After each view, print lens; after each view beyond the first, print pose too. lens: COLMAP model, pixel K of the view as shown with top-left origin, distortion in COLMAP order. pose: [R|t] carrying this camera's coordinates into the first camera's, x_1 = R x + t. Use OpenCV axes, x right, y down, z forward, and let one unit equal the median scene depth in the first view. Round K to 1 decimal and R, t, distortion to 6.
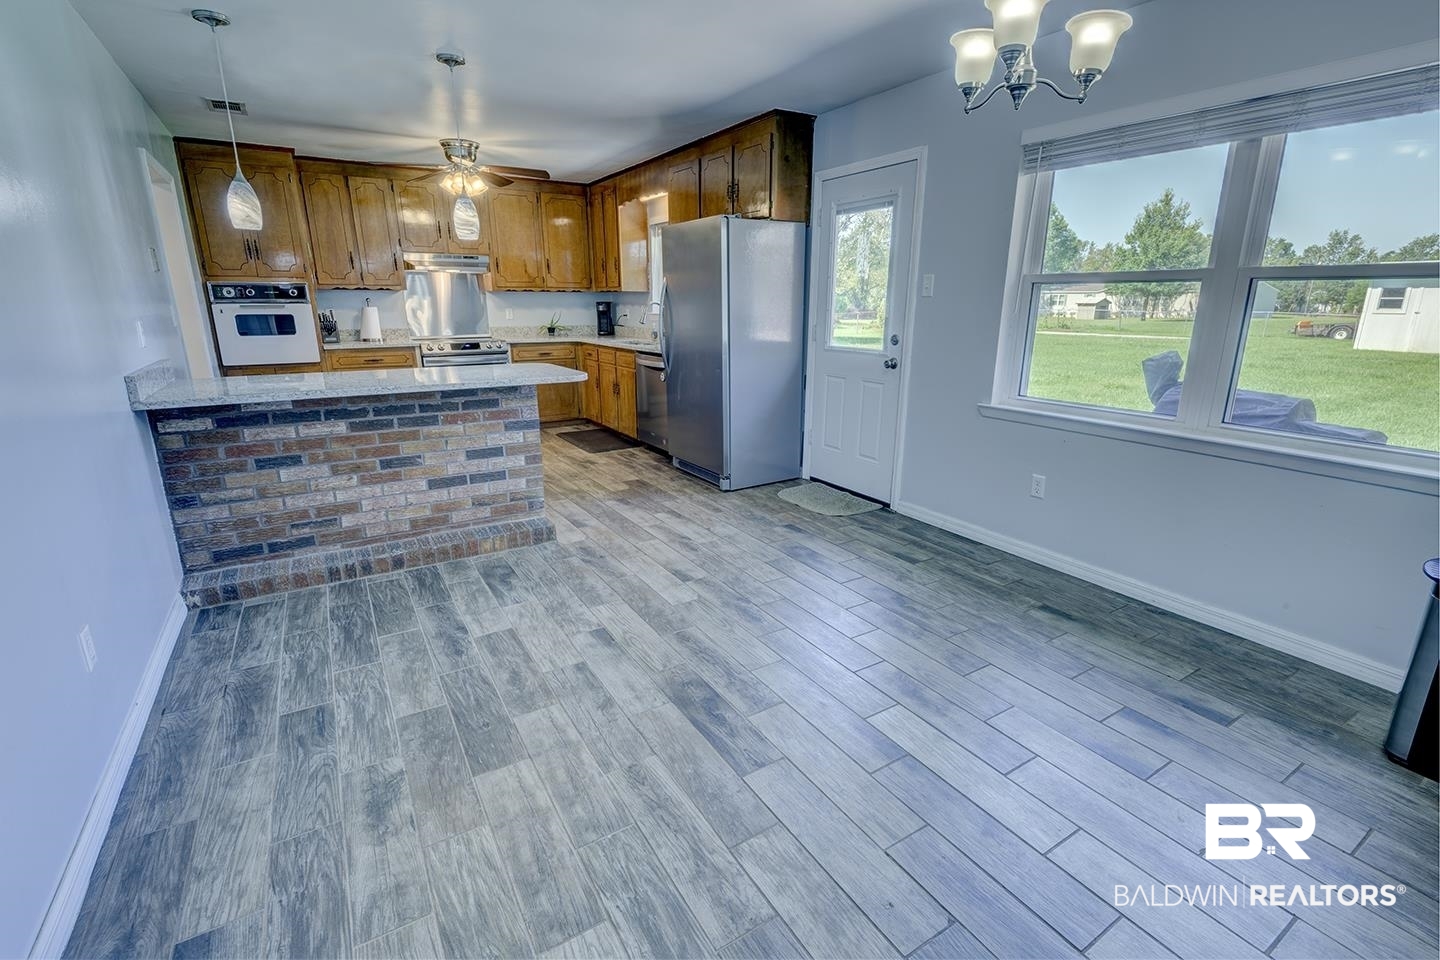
lens RADIAL K [[649.7, 0, 723.6], [0, 649.7, 474.9], [0, 0, 1]] dist [0.037162, -0.024237]
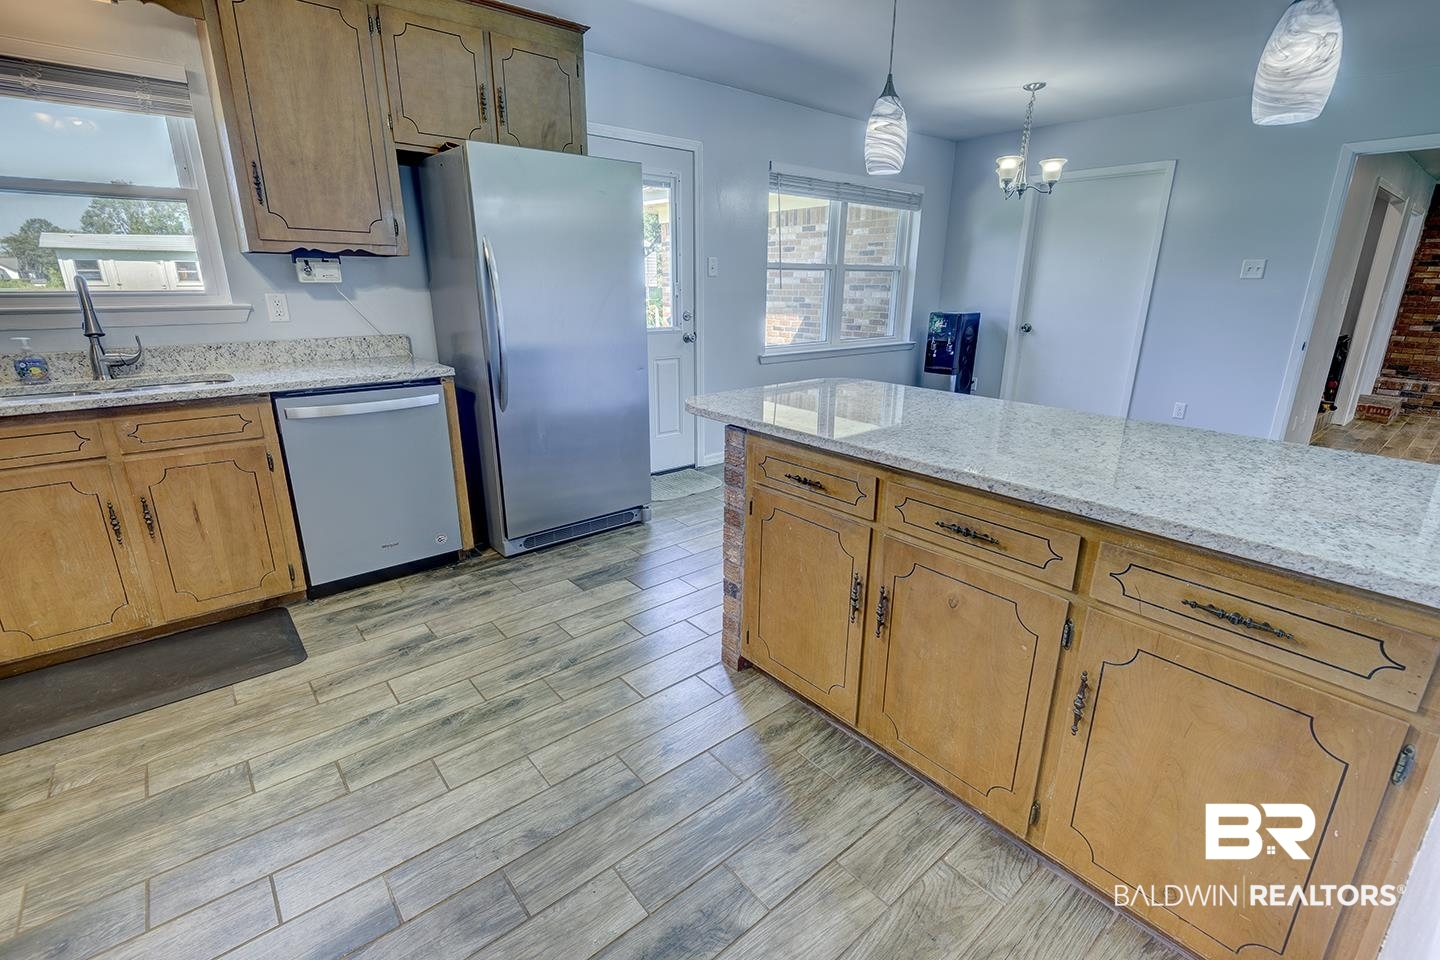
lens RADIAL K [[649.7, 0, 723.6], [0, 649.7, 474.9], [0, 0, 1]] dist [0.037162, -0.024237]
pose [[-0.137498, -0.289779, 0.947165, -0.717082], [0.248752, 0.915499, 0.316202, -0.245437], [-0.958758, 0.279087, -0.053796, 0.901712]]
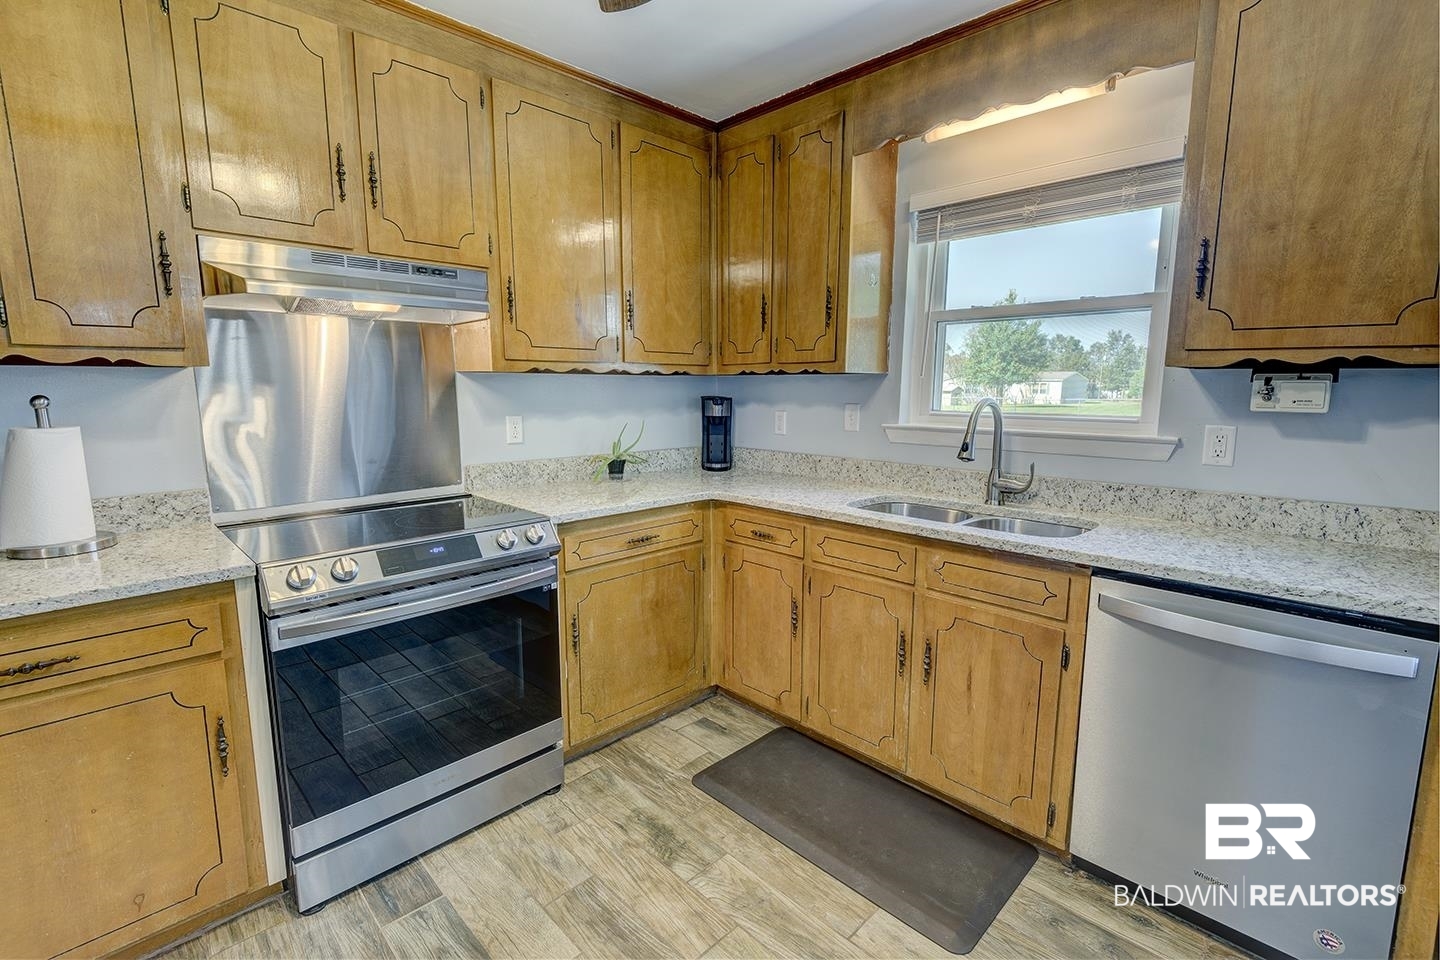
lens RADIAL K [[649.7, 0, 723.6], [0, 649.7, 474.9], [0, 0, 1]] dist [0.037162, -0.024237]
pose [[0.974266, -0.027673, 0.223695, -0.431821], [0.055374, 0.991406, -0.118527, -0.246885], [-0.218493, 0.127863, 0.967425, 0.890500]]
